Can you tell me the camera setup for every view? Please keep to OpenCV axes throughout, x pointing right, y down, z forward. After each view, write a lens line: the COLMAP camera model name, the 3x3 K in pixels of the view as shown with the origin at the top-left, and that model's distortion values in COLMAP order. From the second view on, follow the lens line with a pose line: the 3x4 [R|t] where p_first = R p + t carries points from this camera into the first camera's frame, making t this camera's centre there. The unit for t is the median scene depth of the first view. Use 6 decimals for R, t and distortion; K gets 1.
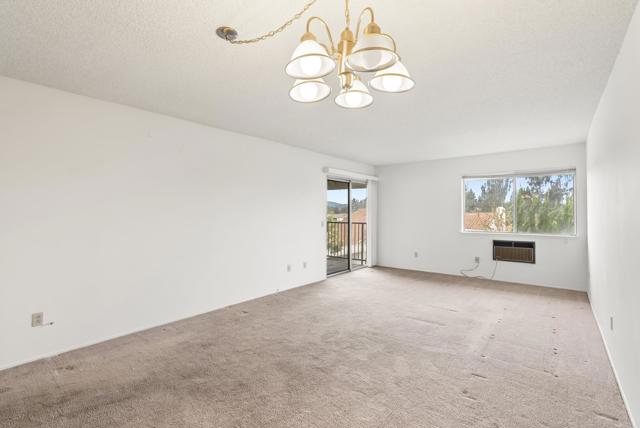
lens RADIAL K [[292.1, 0, 322.3], [0, 292.1, 211.7], [0, 0, 1]] dist [-0.001428, -0.000048]
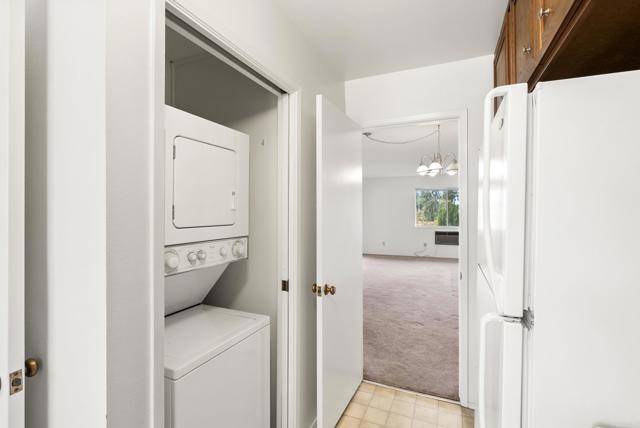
lens RADIAL K [[292.1, 0, 322.3], [0, 292.1, 211.7], [0, 0, 1]] dist [-0.001428, -0.000048]
pose [[0.964539, -0.006352, 0.263866, -0.398933], [0.006333, 0.999980, 0.000921, -0.011372], [-0.263866, 0.000782, 0.964559, -0.331806]]
